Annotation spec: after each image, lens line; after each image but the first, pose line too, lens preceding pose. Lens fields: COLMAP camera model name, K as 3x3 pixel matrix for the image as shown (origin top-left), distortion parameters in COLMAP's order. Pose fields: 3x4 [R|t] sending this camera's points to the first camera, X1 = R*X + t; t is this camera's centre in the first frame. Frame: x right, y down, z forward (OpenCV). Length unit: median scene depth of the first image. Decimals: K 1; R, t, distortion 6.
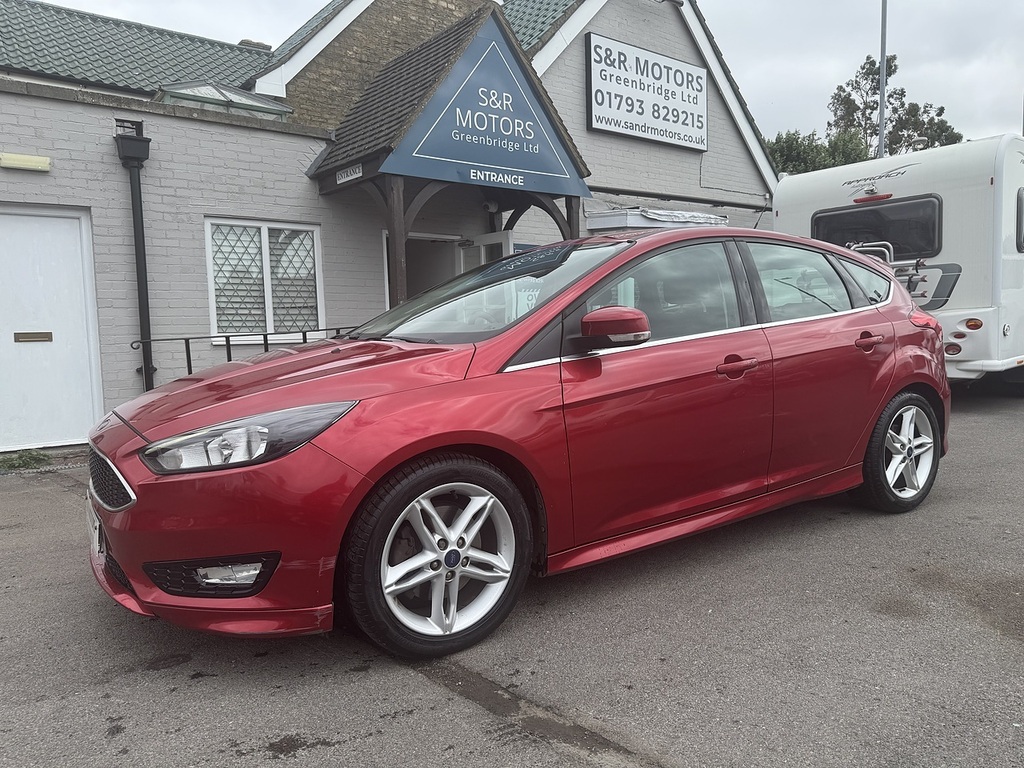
lens RADIAL K [[735.8, 0, 510.4], [0, 735.8, 386.6], [0, 0, 1]] dist [0.011867, -0.016026]
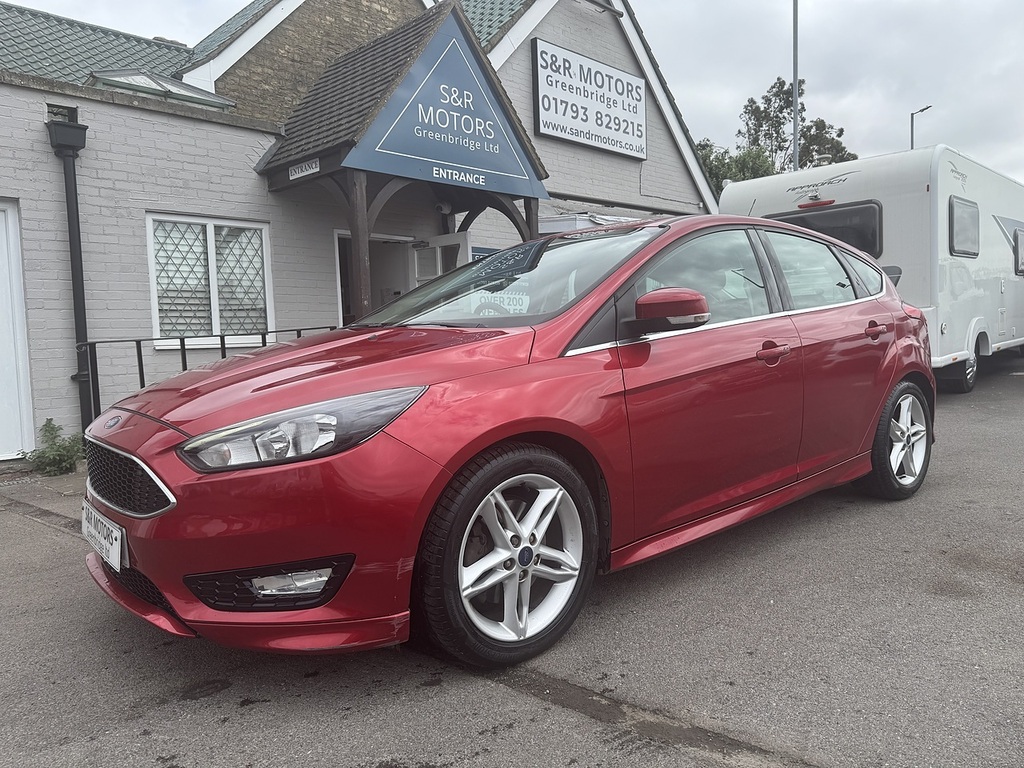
lens RADIAL K [[735.8, 0, 515.6], [0, 735.8, 380.0], [0, 0, 1]] dist [0.011867, -0.016026]
pose [[0.992633, -0.014465, 0.120295, -0.116347], [0.017398, 0.999576, -0.023368, 0.019743], [-0.119906, 0.025289, 0.992463, 0.046466]]
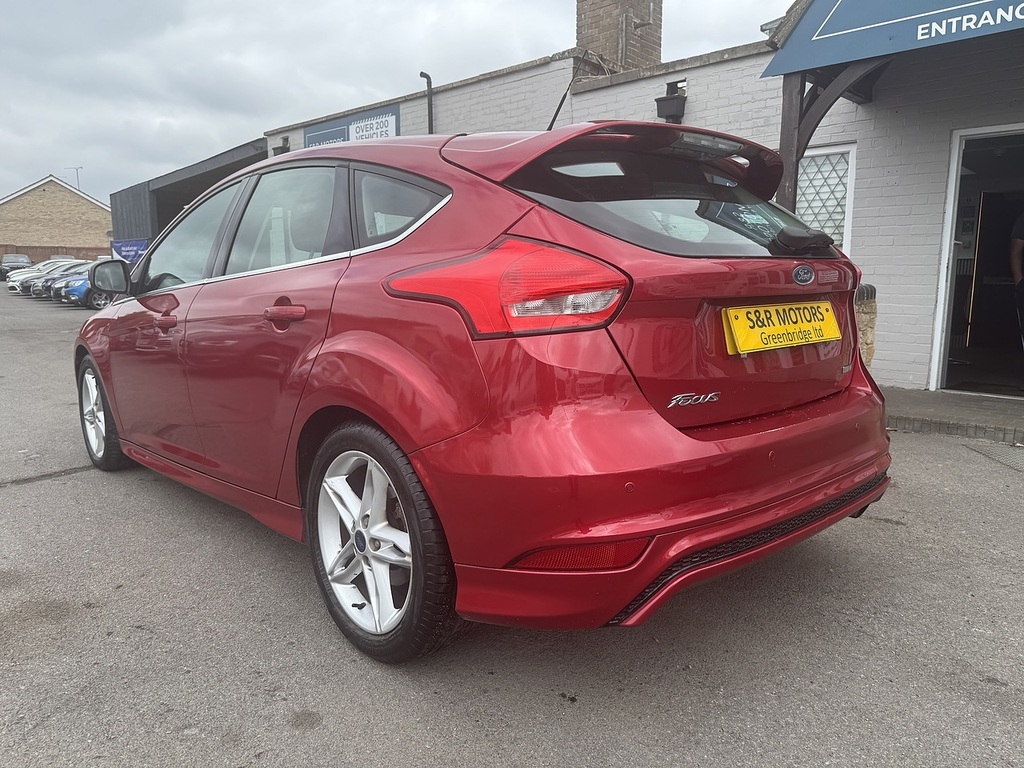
lens RADIAL K [[735.8, 0, 510.5], [0, 735.8, 386.3], [0, 0, 1]] dist [0.011867, -0.016026]
pose [[0.148577, 0.164789, -0.975074, 0.990241], [-0.083593, 0.984582, 0.153659, -0.093055], [0.985361, 0.058680, 0.160061, 0.977777]]
